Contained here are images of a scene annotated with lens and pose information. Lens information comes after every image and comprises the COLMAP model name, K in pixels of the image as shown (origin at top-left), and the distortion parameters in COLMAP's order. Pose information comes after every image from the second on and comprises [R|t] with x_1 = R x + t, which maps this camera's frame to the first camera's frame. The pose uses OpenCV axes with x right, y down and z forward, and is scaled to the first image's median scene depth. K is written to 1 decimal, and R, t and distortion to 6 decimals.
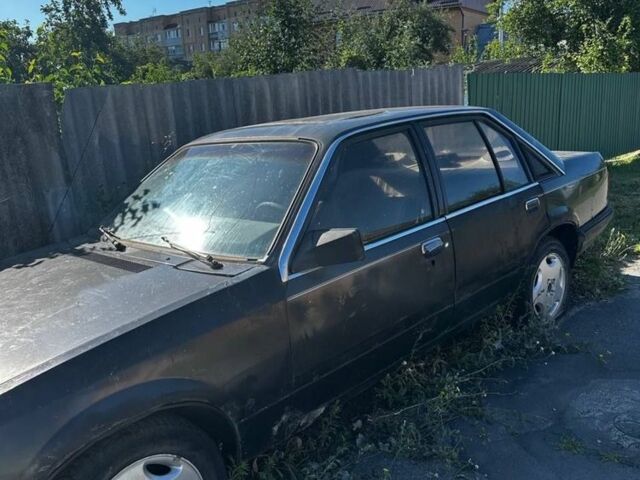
lens RADIAL K [[606.5, 0, 320.0], [0, 606.5, 240.0], [0, 0, 1]] dist [0.074442, -0.129928]
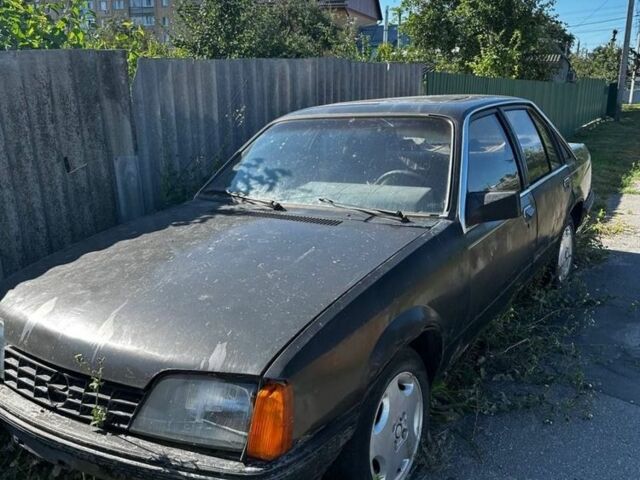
lens RADIAL K [[606.5, 0, 320.0], [0, 606.5, 240.0], [0, 0, 1]] dist [0.074442, -0.129928]
pose [[0.974872, 0.005922, 0.222689, -0.335439], [-0.008006, 0.999932, 0.008455, 0.041211], [-0.222624, -0.010025, 0.974853, -0.052717]]
